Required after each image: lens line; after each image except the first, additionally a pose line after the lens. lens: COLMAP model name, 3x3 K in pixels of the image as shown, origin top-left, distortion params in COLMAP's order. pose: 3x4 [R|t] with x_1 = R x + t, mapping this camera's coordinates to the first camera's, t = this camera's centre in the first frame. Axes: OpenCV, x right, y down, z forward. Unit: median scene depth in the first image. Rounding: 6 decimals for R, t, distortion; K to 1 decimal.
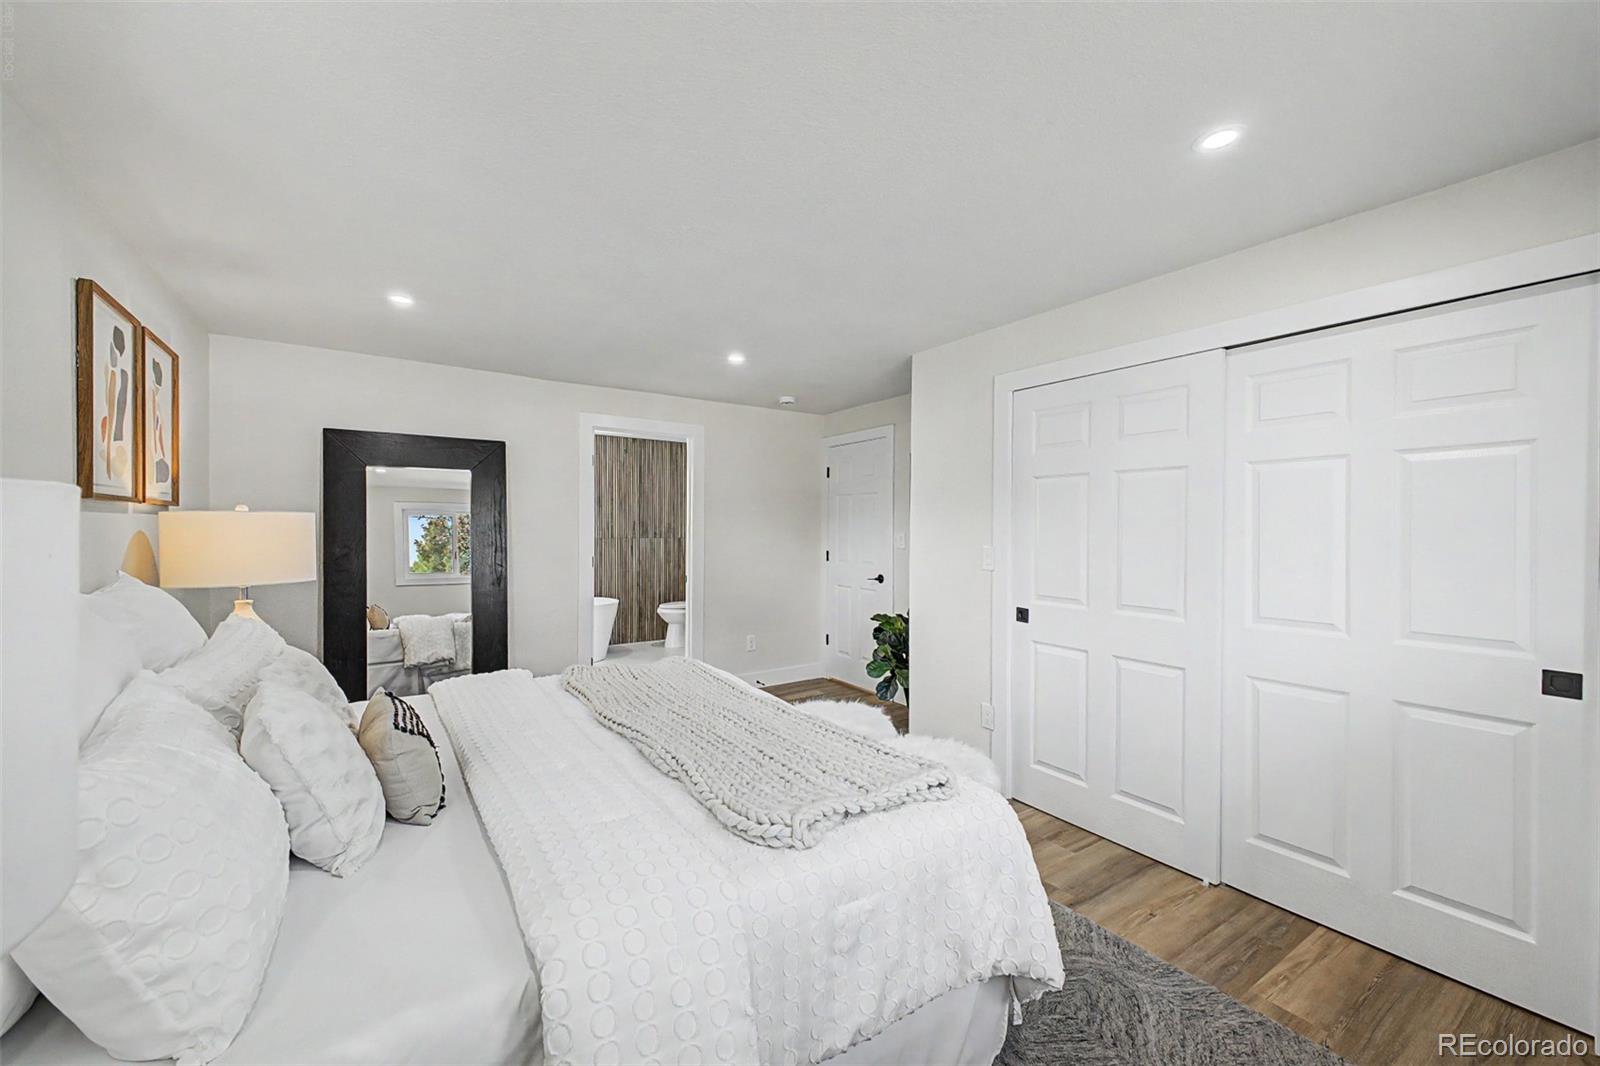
lens RADIAL K [[654.6, 0, 800.0], [0, 654.6, 533.0], [0, 0, 1]] dist [-0.019134, -0.000245]
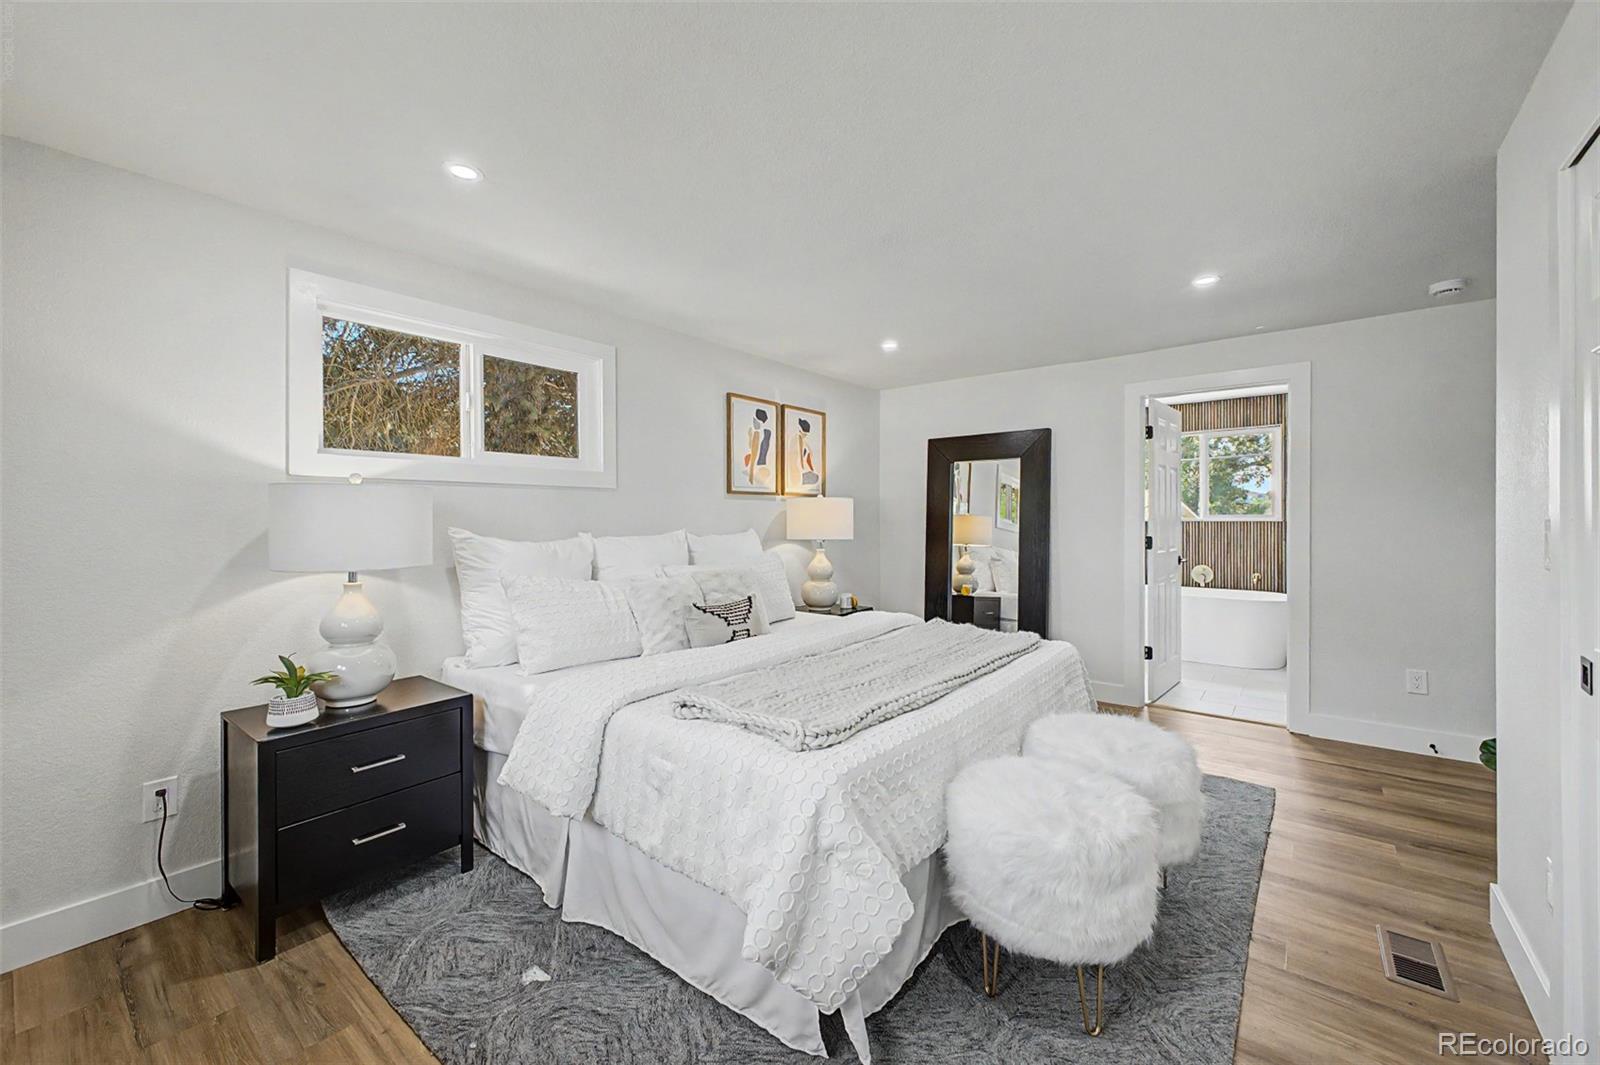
lens RADIAL K [[630.2, 0, 799.4], [0, 630.2, 526.0], [0, 0, 1]] dist [0.002667, -0.000076]
pose [[0.272206, 0.007005, -0.962213, 0.877919], [-0.002209, 0.999975, 0.006655, 0.036668], [0.962236, 0.000314, 0.272215, 0.553341]]
